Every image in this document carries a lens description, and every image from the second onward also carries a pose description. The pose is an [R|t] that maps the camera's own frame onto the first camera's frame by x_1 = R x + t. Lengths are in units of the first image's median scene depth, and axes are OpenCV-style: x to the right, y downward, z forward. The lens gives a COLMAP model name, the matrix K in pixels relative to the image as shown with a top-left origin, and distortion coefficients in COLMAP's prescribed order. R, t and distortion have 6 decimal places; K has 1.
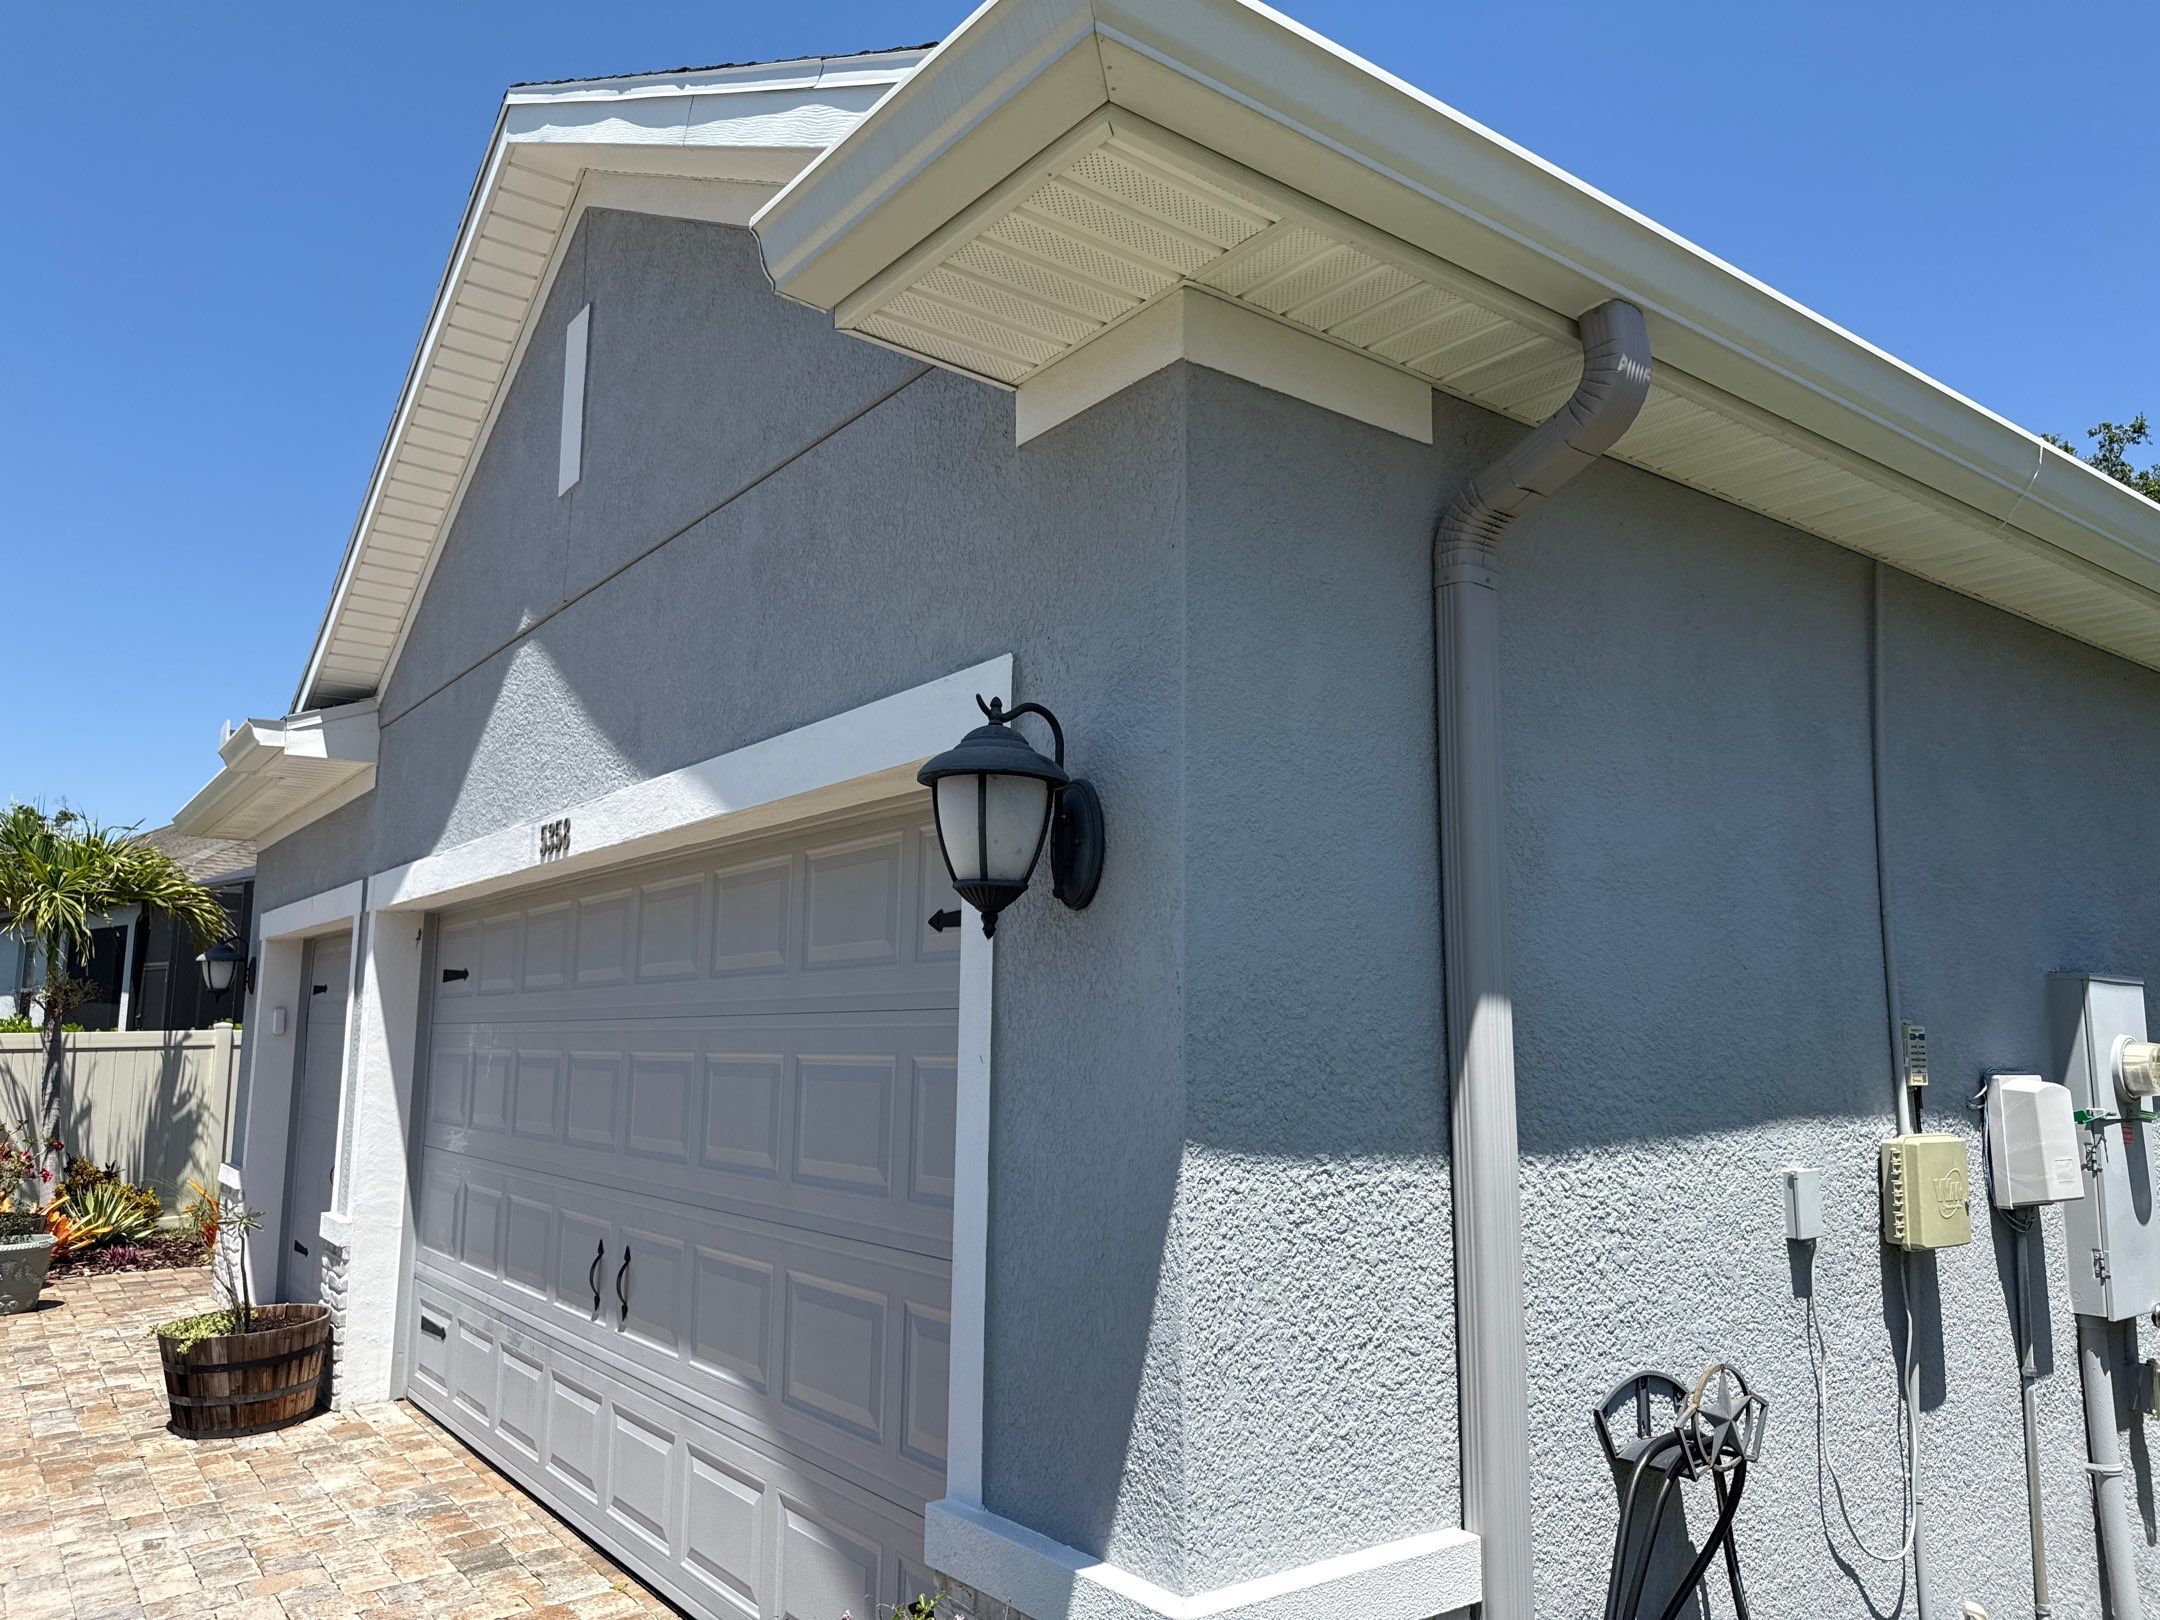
lens RADIAL K [[1546.3, 0, 1073.7], [0, 1546.3, 802.4], [0, 0, 1]] dist [0.004096, -0.021720]
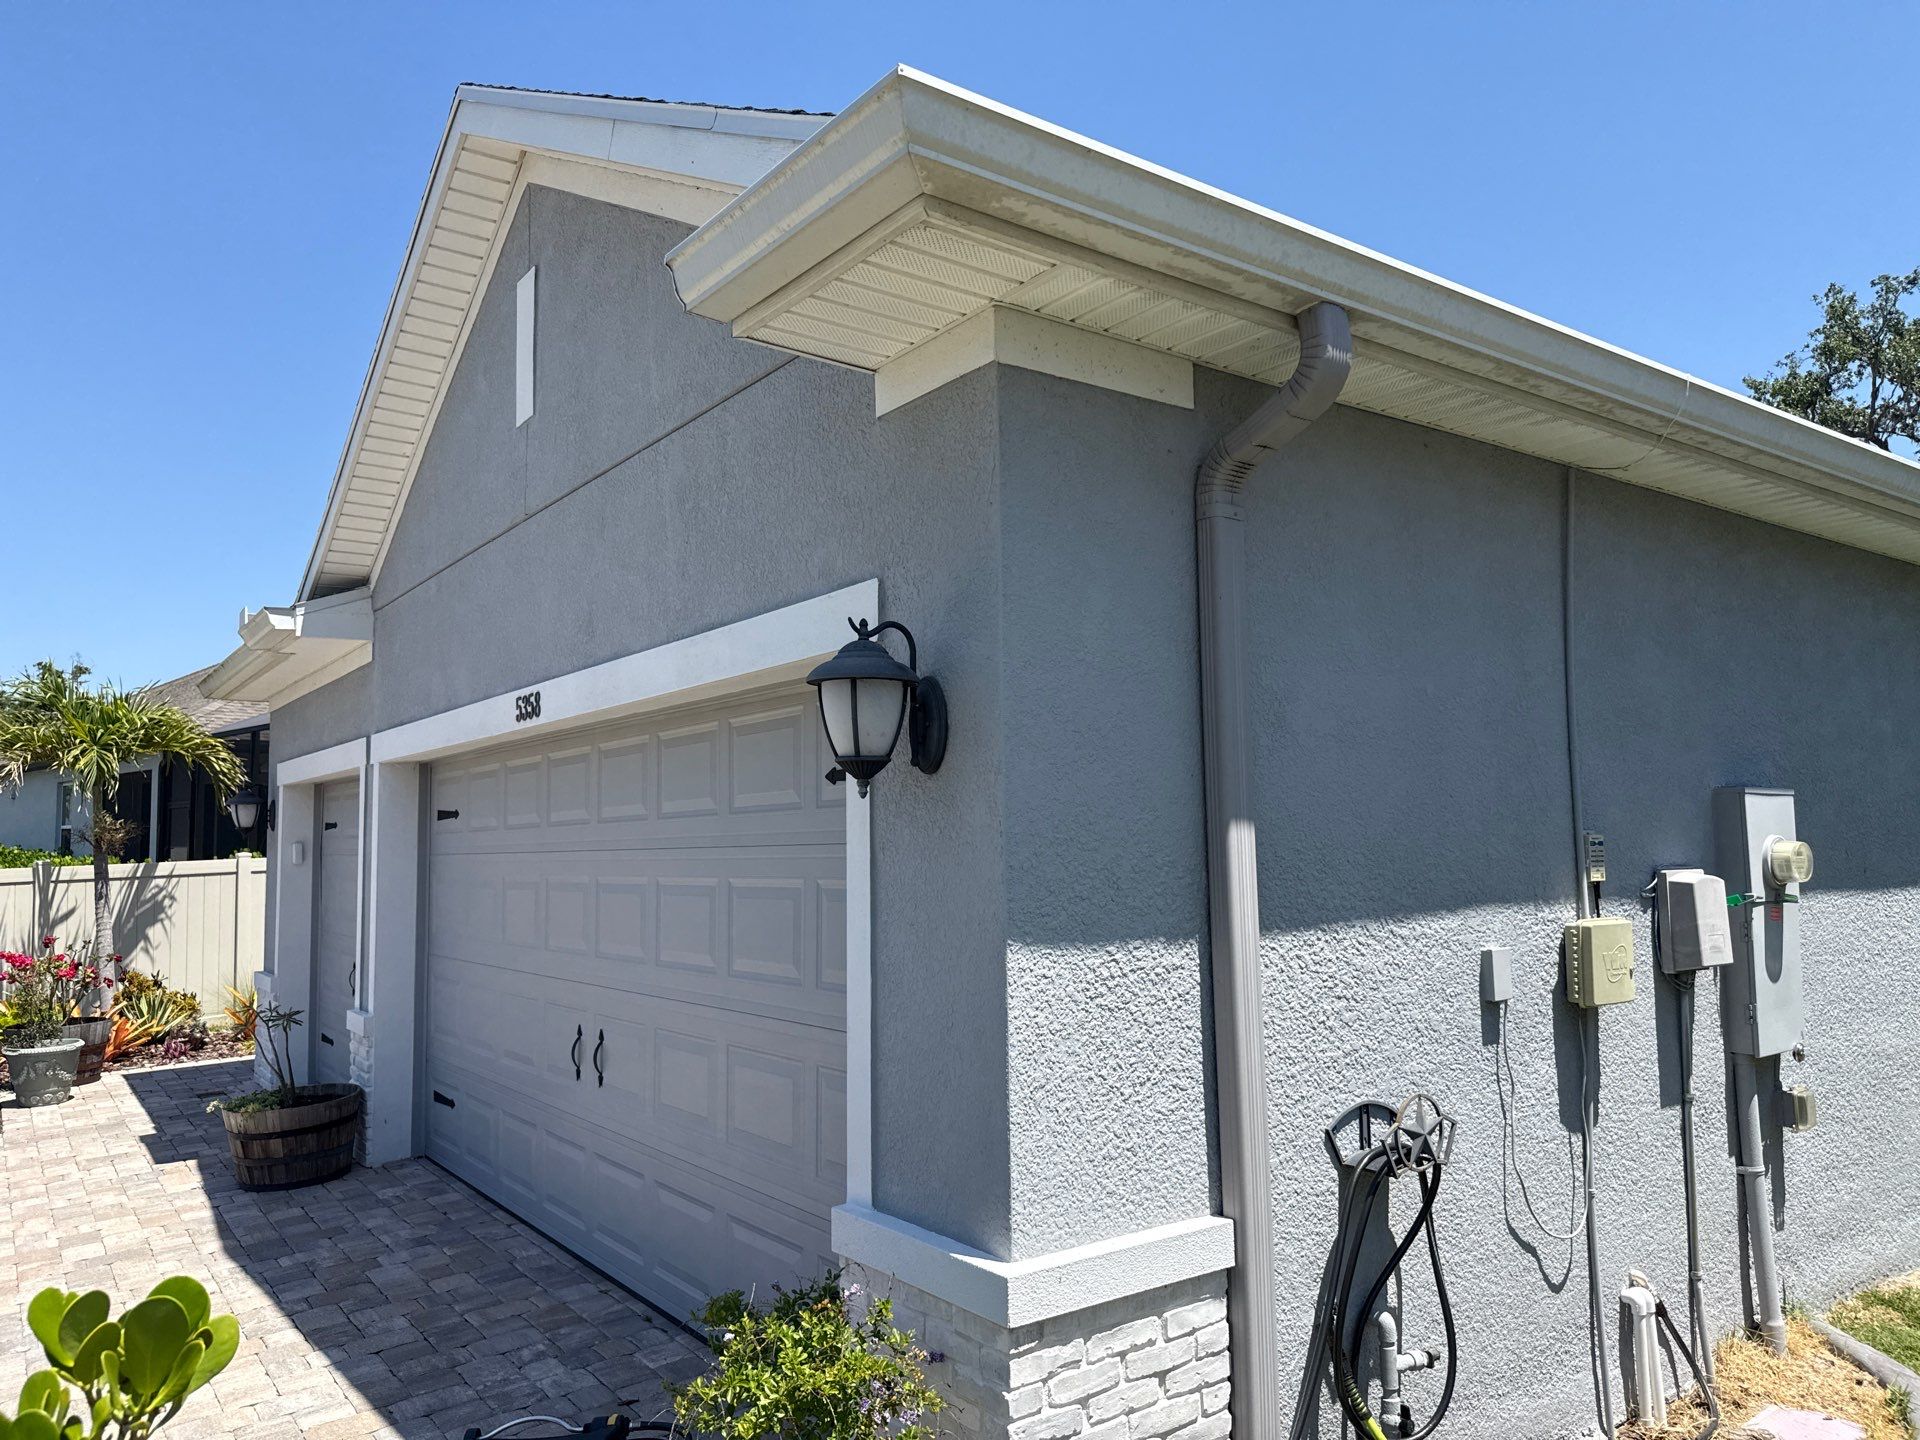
lens RADIAL K [[1374.5, 0, 966.9], [0, 1374.5, 724.3], [0, 0, 1]] dist [0.004096, -0.021720]
pose [[0.999639, -0.026369, -0.005094, 0.036137], [0.026648, 0.997456, 0.066117, -0.043936], [0.003337, -0.066229, 0.997799, -0.163895]]
